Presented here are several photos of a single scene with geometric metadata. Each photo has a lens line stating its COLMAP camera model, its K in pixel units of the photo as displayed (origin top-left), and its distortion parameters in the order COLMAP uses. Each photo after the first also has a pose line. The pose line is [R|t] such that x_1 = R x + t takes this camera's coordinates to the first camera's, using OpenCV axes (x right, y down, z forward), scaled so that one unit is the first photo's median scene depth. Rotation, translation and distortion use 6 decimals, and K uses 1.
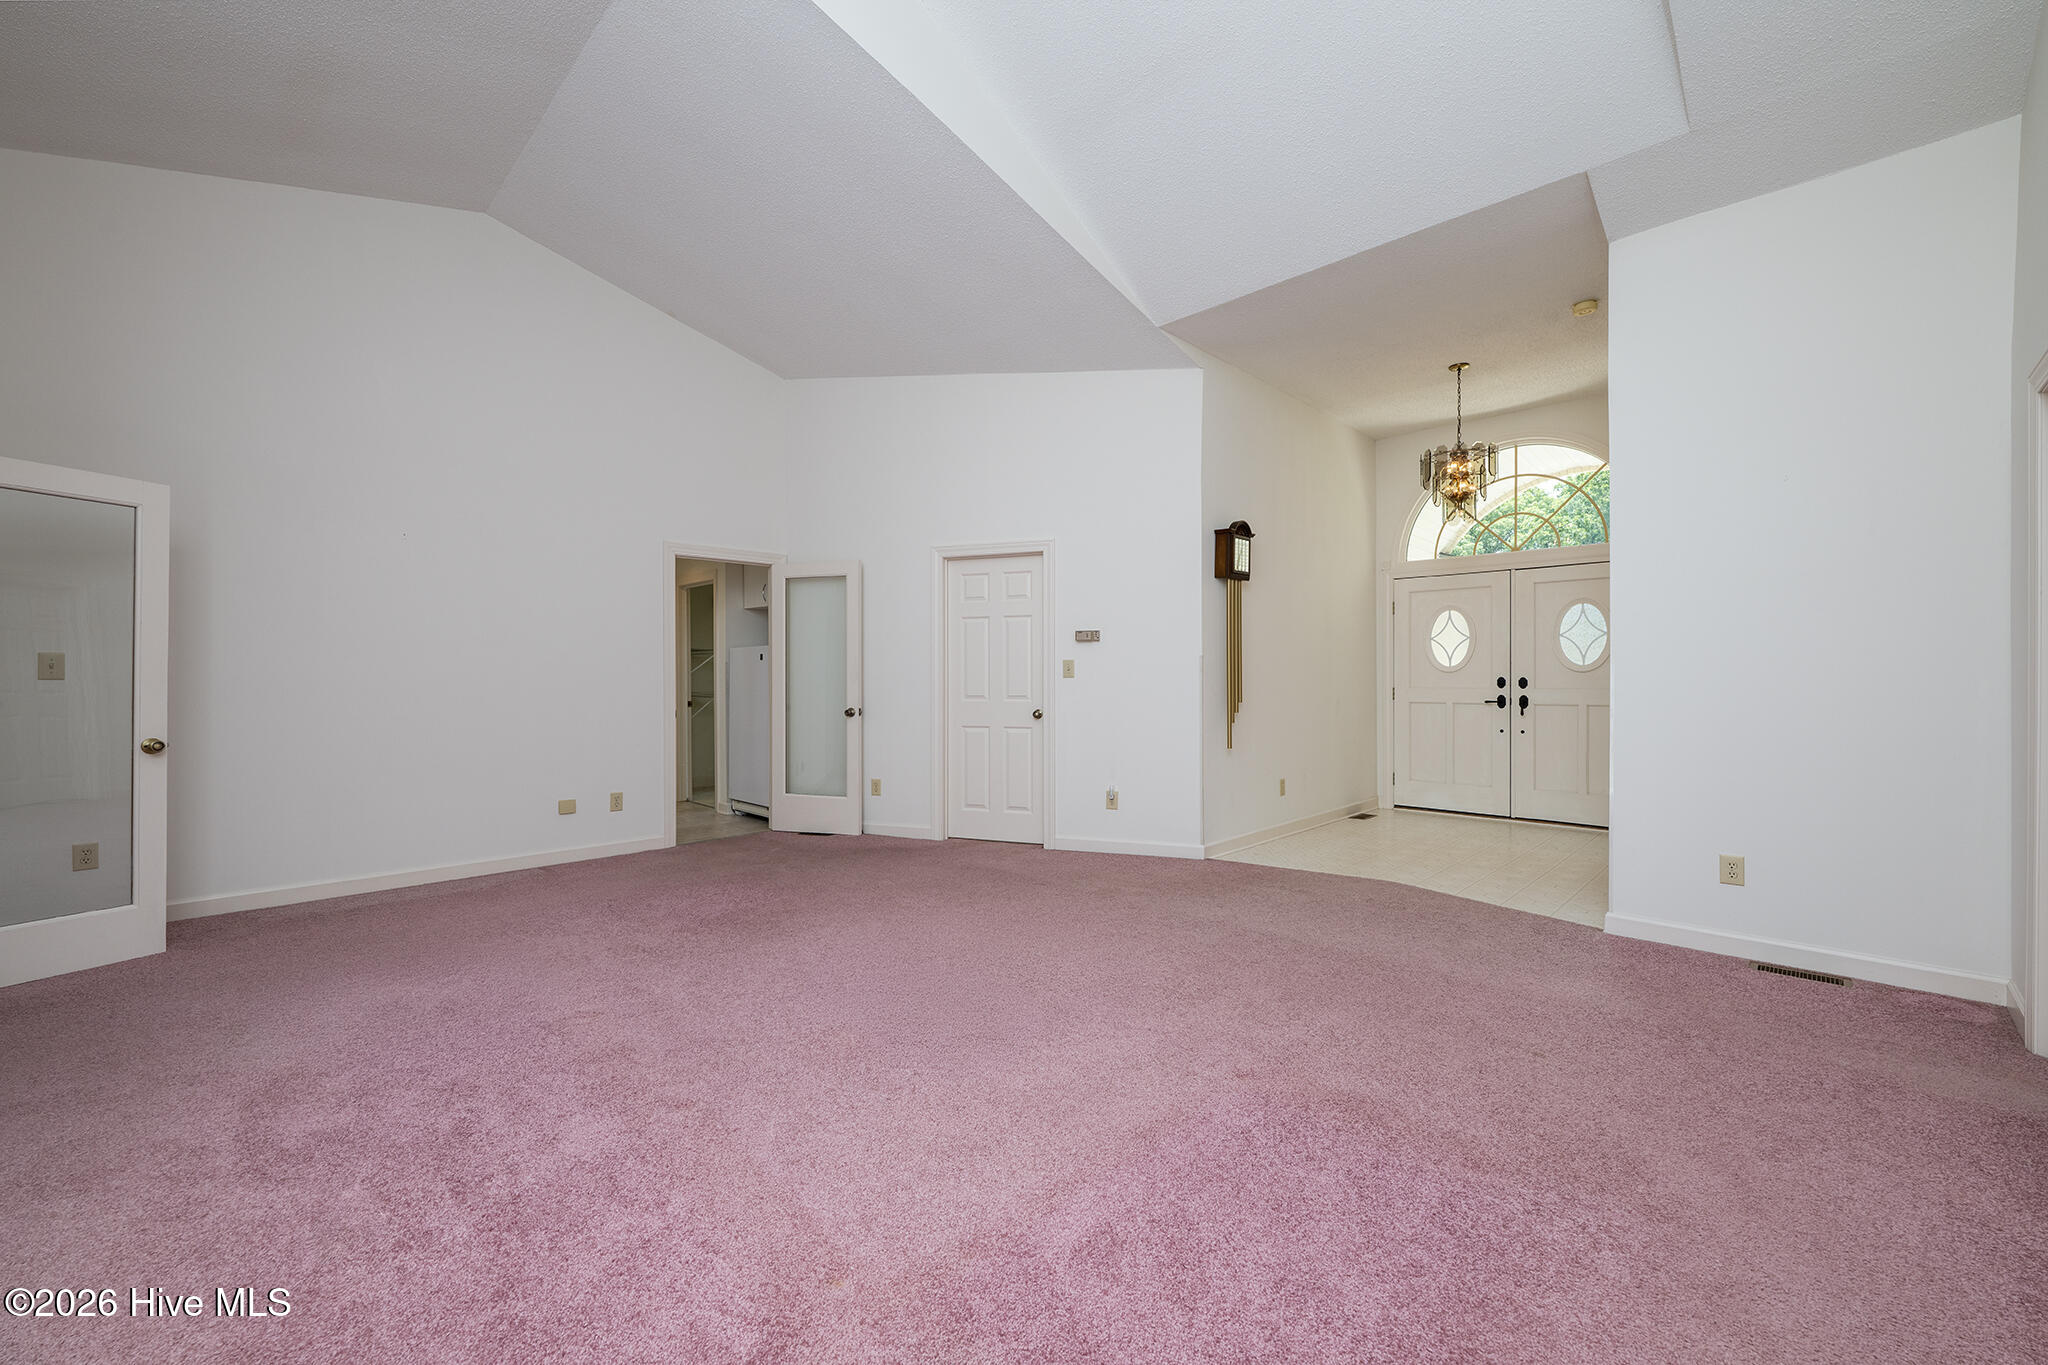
lens RADIAL K [[816.9, 0, 1021.8], [0, 816.9, 681.9], [0, 0, 1]] dist [-0.002633, -0.000296]
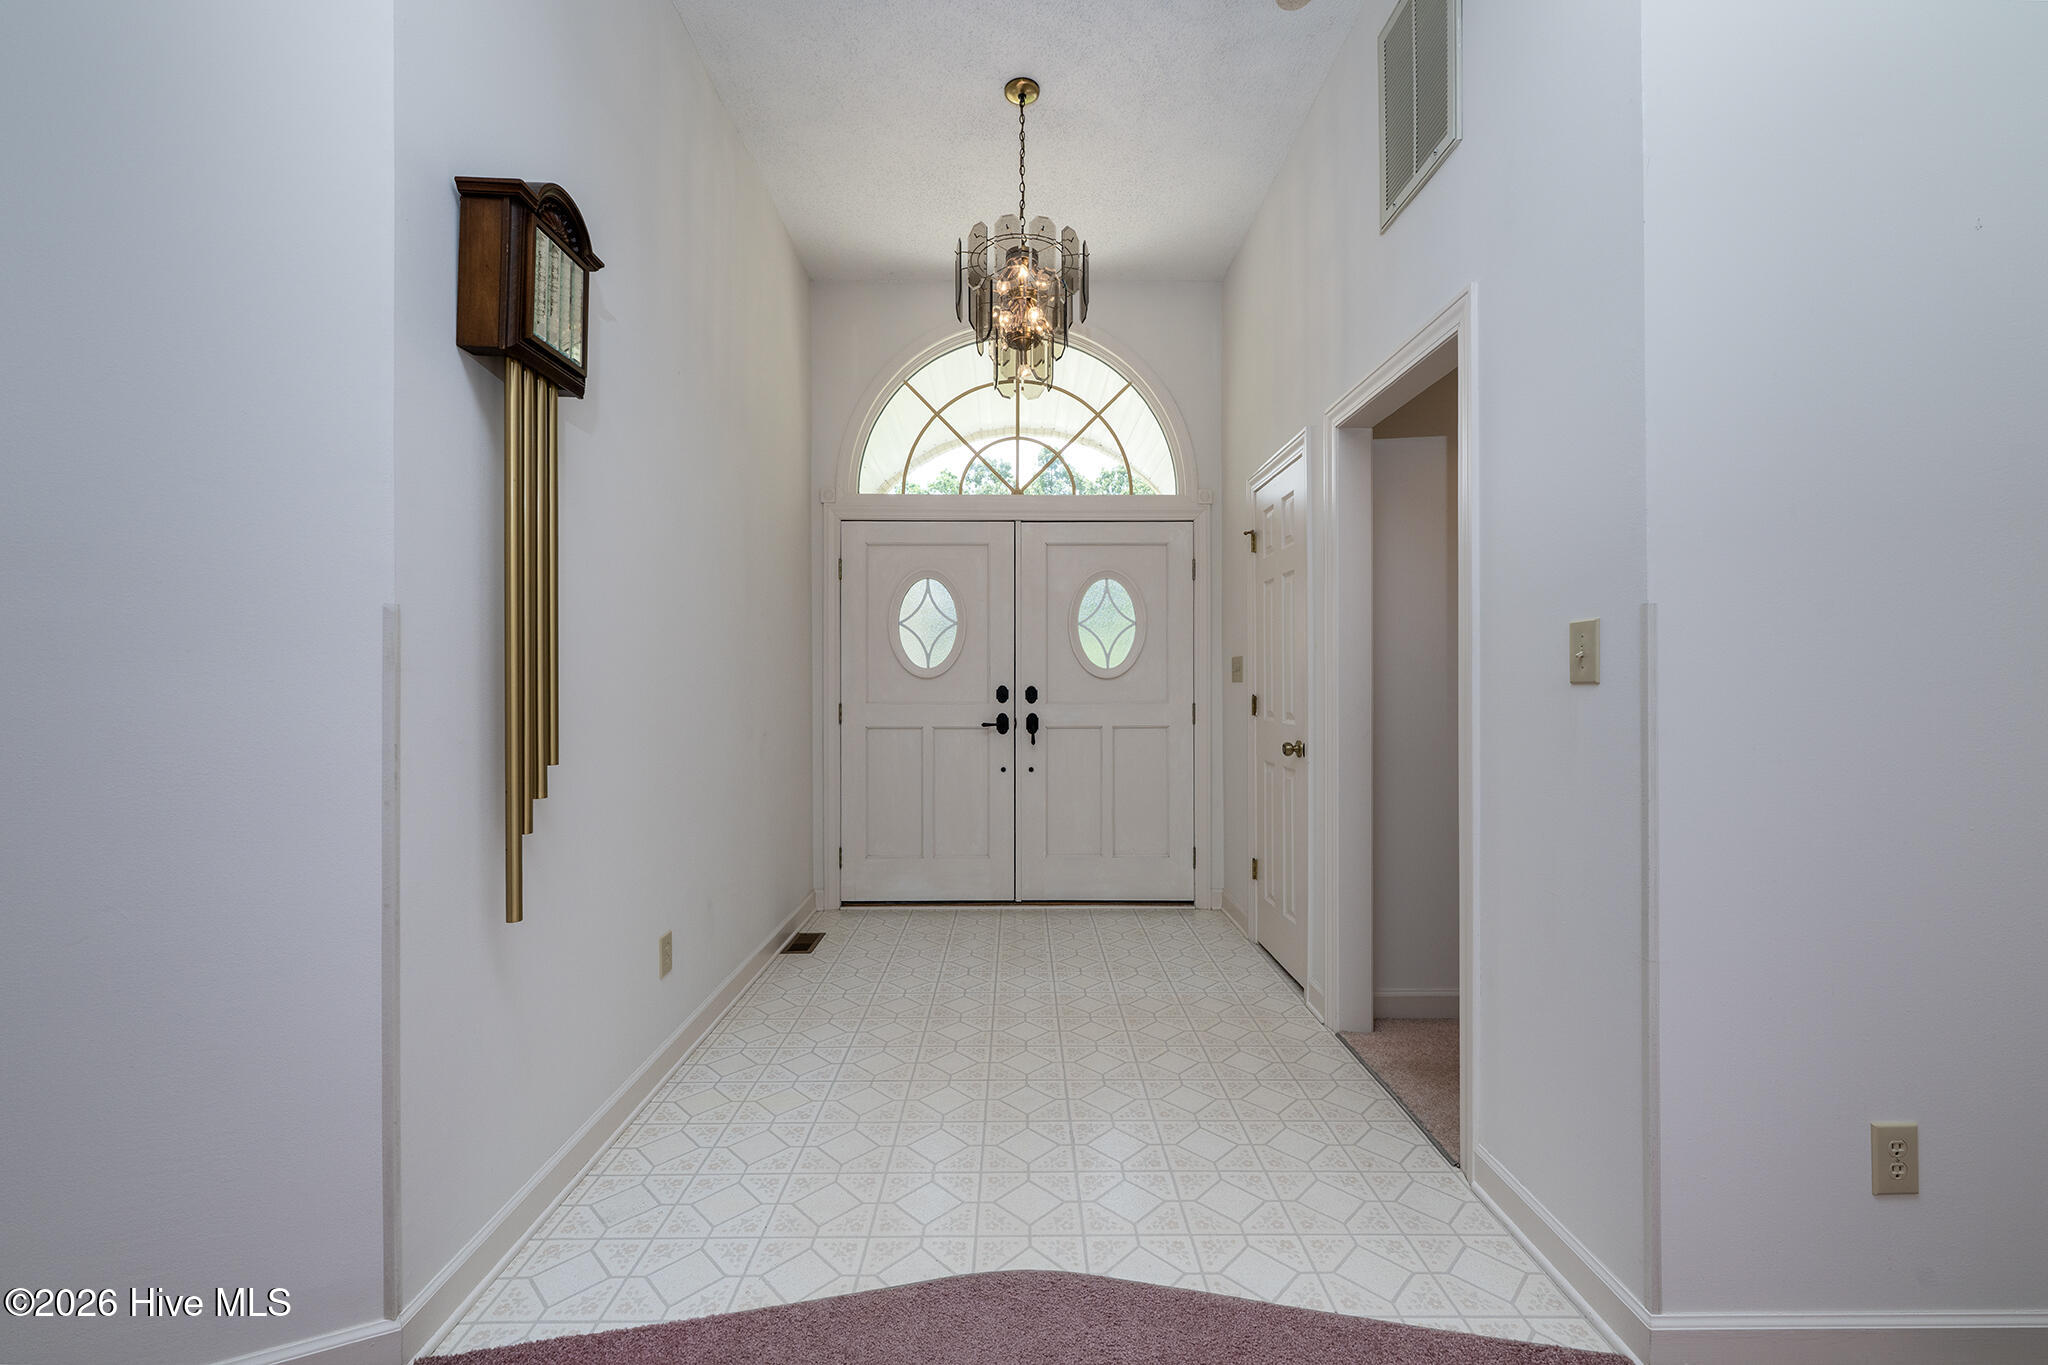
lens RADIAL K [[816.9, 0, 1021.8], [0, 816.9, 681.9], [0, 0, 1]] dist [-0.002633, -0.000296]
pose [[0.708389, 0.003593, 0.705813, 0.164517], [0.003573, 0.999956, -0.008677, -0.003818], [-0.705813, 0.008669, 0.708345, 0.615588]]
